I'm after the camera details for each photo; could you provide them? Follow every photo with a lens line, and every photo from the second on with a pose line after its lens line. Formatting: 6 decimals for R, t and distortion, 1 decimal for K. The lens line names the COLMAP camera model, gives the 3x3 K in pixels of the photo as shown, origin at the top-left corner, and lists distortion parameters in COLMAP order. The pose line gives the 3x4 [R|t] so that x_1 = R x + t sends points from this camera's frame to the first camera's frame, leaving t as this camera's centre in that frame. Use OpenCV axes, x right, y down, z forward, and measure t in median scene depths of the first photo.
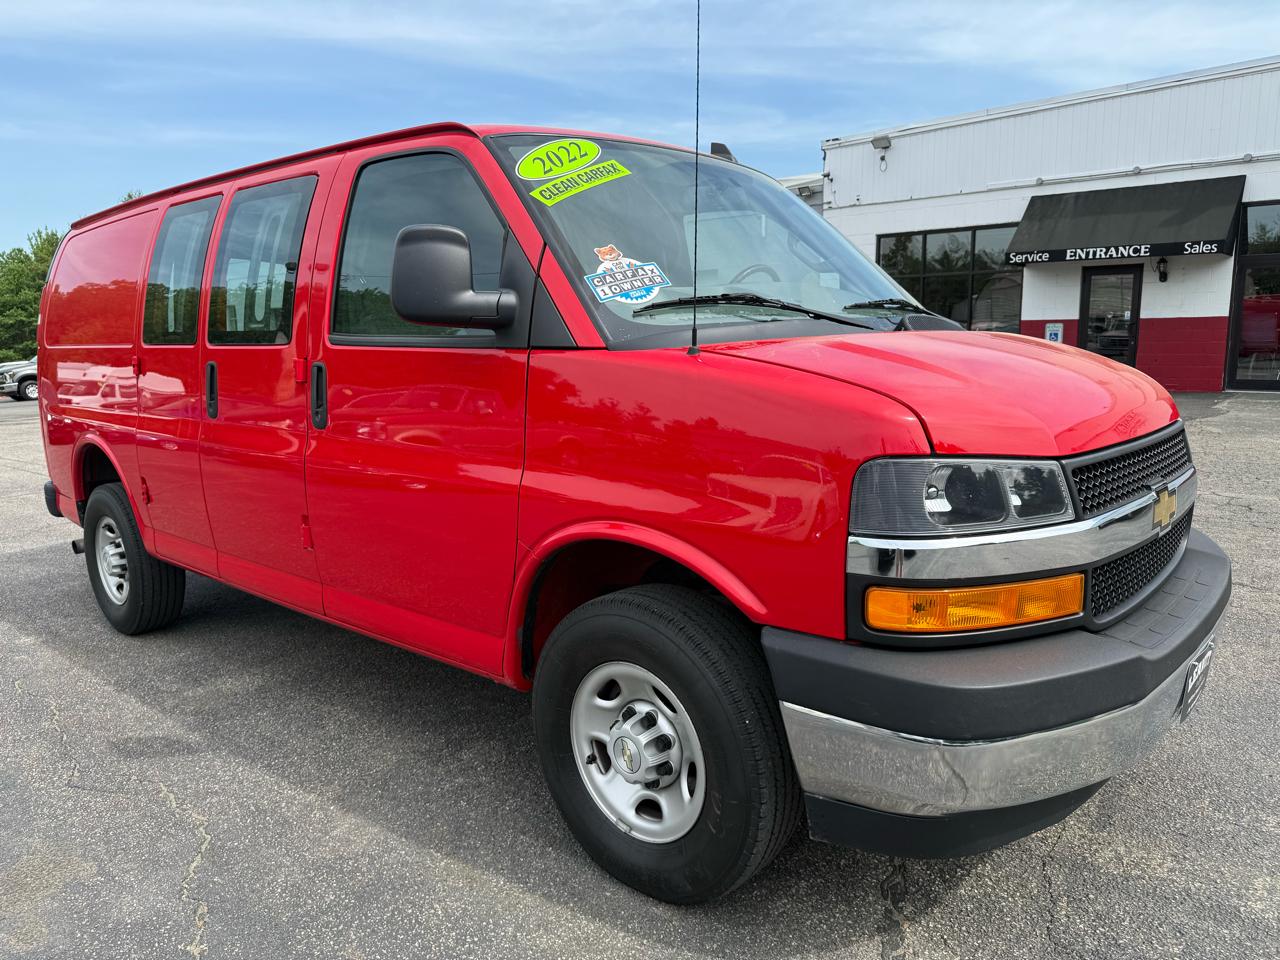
lens RADIAL K [[894.9, 0, 662.3], [0, 894.9, 475.2], [0, 0, 1]] dist [0.024650, -0.001498]
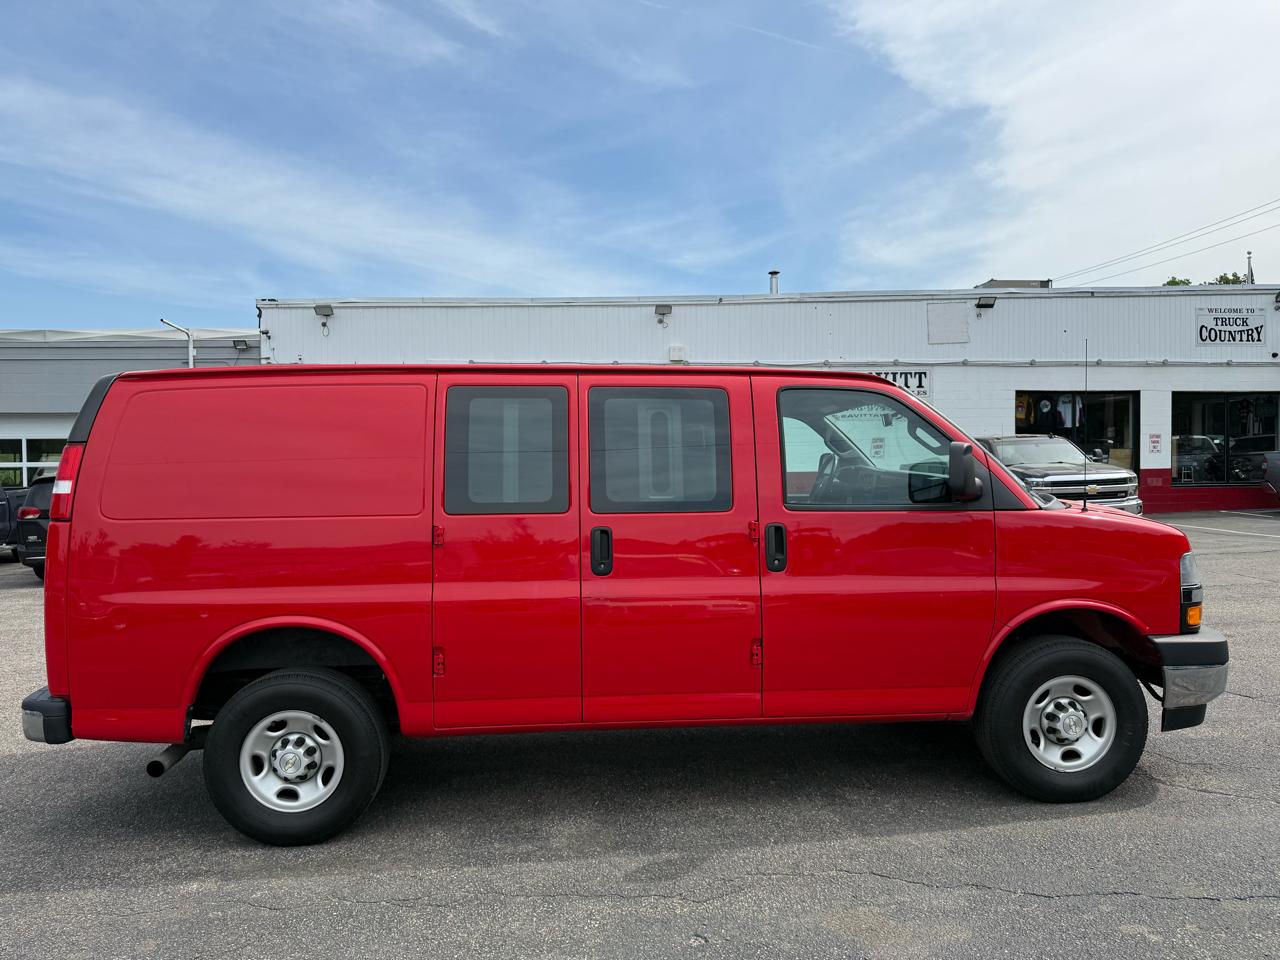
lens RADIAL K [[892.1, 0, 637.3], [0, 892.1, 482.3], [0, 0, 1]] dist [0.051457, -0.060067]
pose [[0.715822, -0.000444, 0.698282, -0.284500], [0.109716, 0.987650, -0.111844, -0.010948], [-0.689609, 0.156673, 0.707031, 0.030670]]
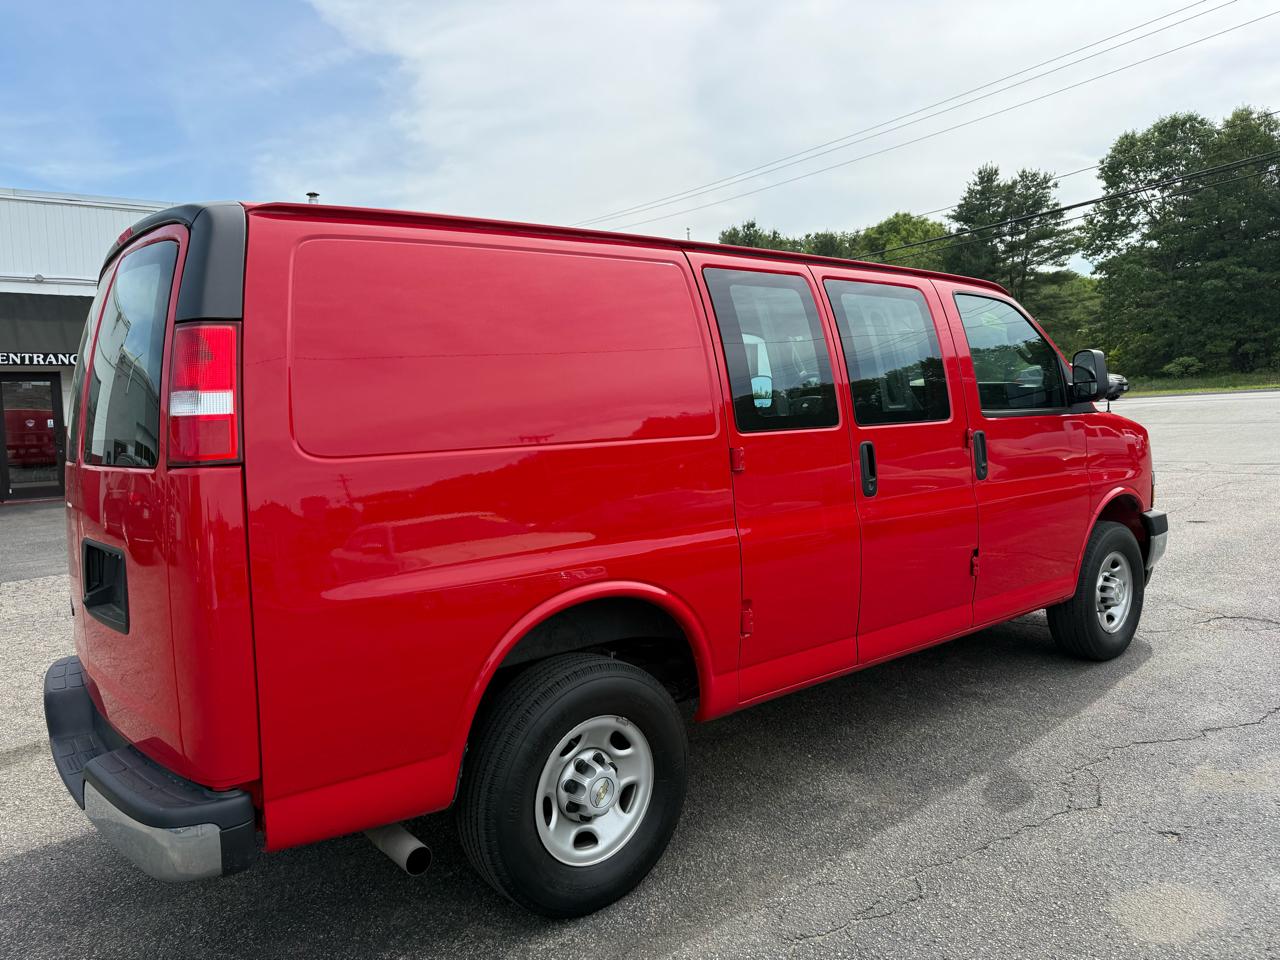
lens RADIAL K [[900.5, 0, 640.0], [0, 900.5, 480.0], [0, 0, 1]] dist [0.031517, -0.035437]
pose [[0.182977, -0.068072, 0.980758, -0.346607], [0.186766, 0.981840, 0.033303, -0.036774], [-0.965214, 0.177078, 0.192368, 0.236361]]
